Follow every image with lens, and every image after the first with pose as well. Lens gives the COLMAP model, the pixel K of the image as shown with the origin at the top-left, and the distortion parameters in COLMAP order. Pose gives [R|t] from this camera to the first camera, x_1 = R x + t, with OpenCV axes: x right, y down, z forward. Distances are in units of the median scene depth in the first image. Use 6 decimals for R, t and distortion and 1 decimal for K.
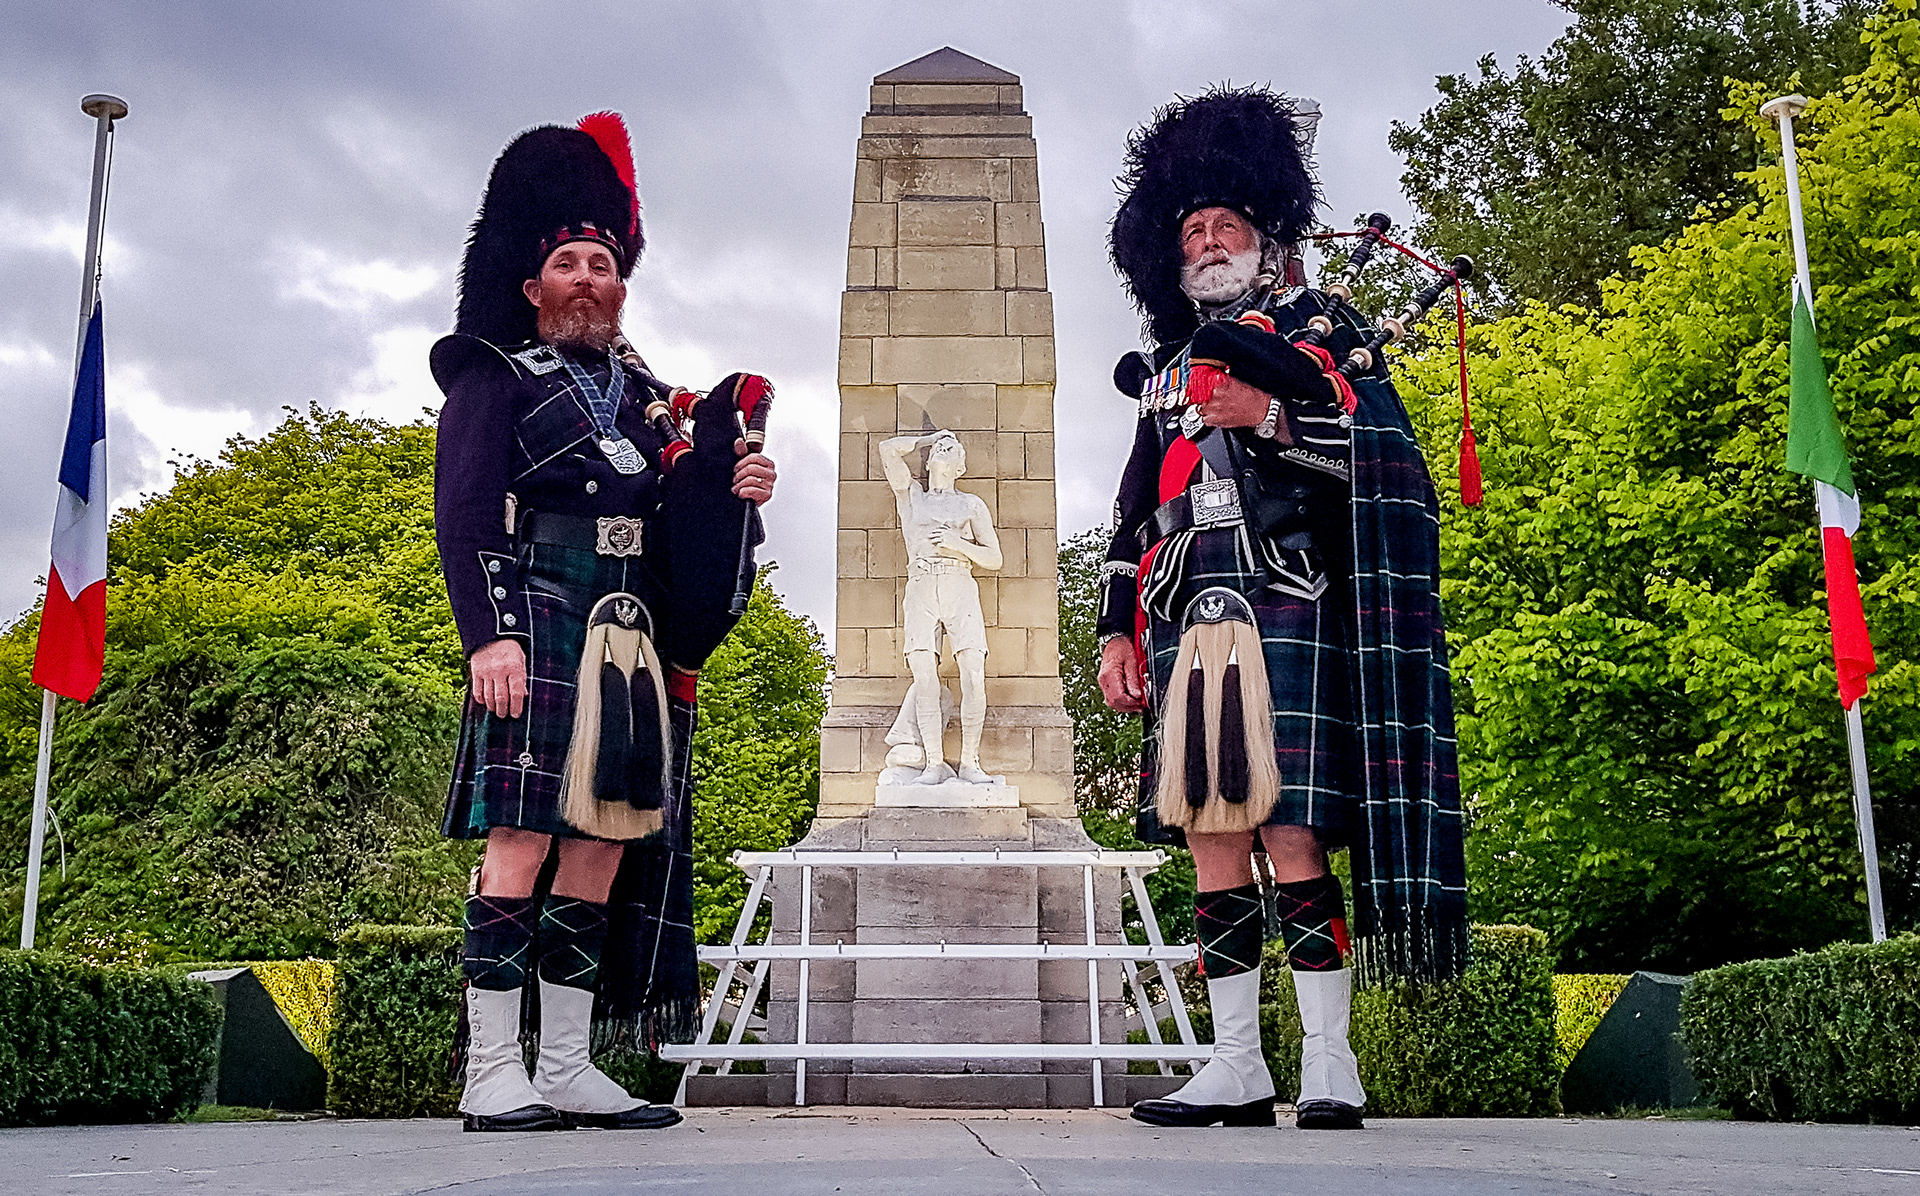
lens RADIAL K [[1894.2, 0, 960.0], [0, 1894.2, 598.0], [0, 0, 1]] dist [0.101794, 0.035747]
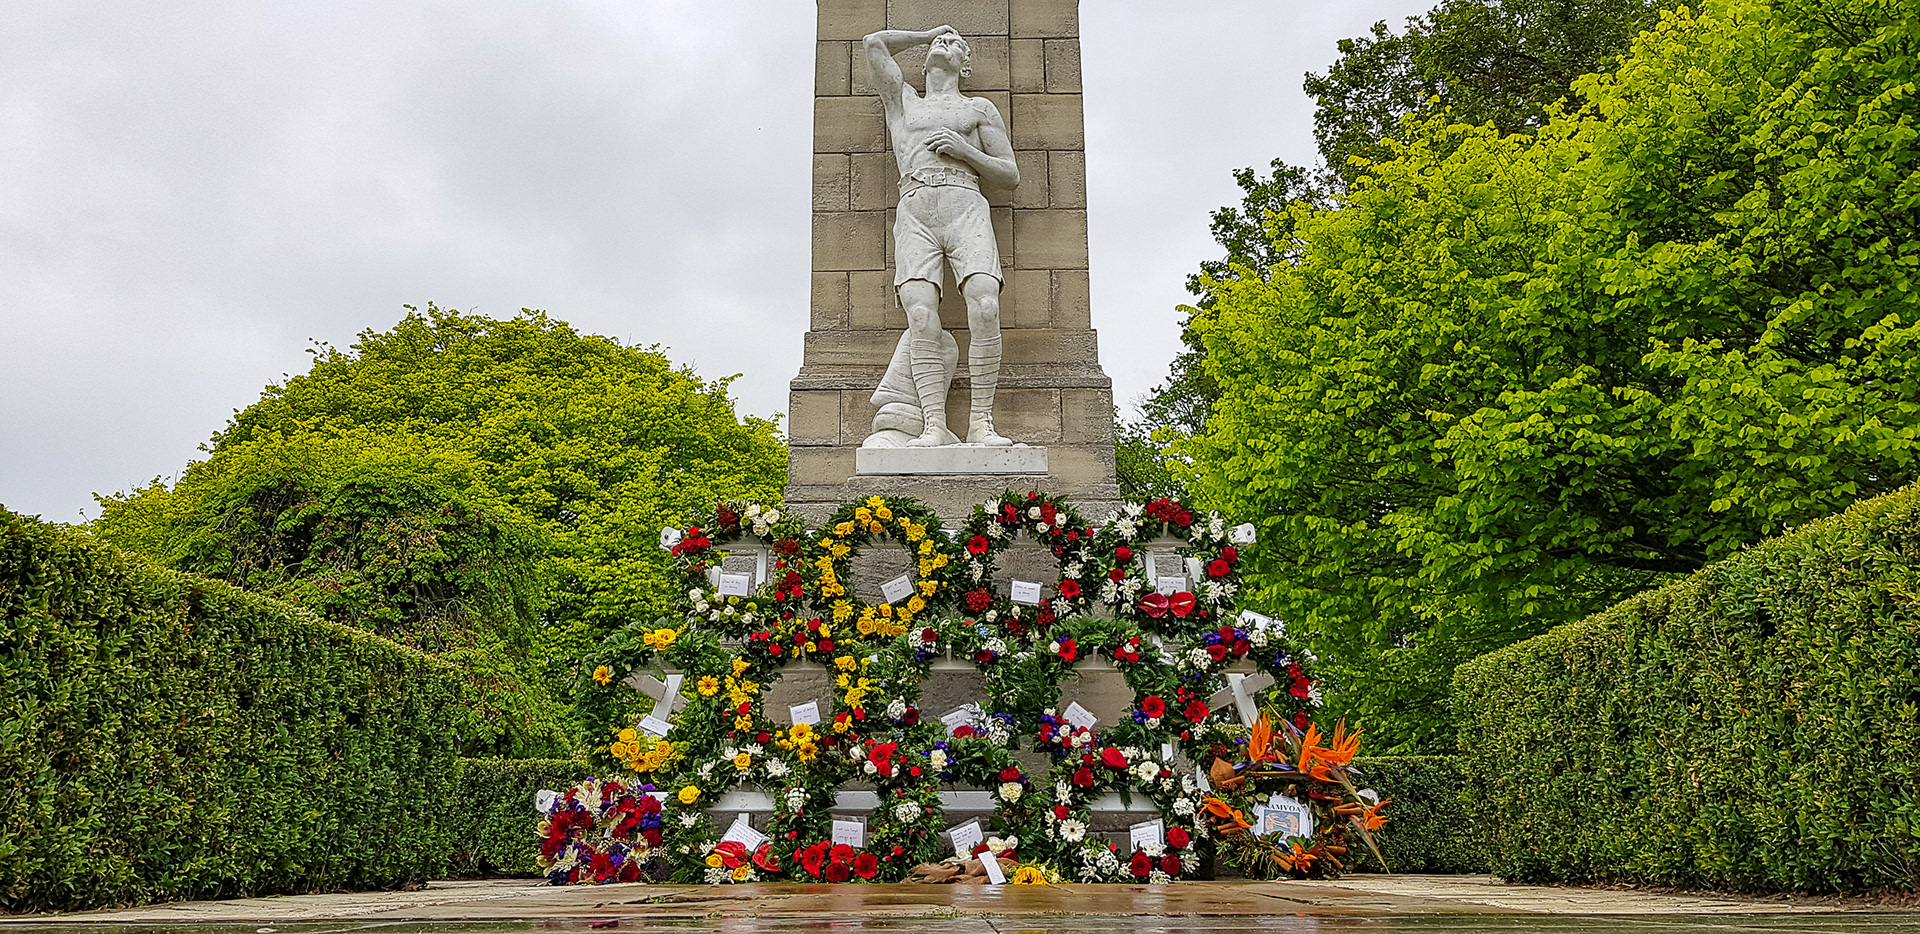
lens RADIAL K [[1342.5, 0, 960.0], [0, 1342.5, 467.0], [0, 0, 1]] dist [0.068210, -0.006834]
pose [[0.999984, -0.004932, 0.002926, -0.002772], [0.005032, 0.999368, -0.035180, 0.071034], [-0.002751, 0.035194, 0.999377, 0.269205]]
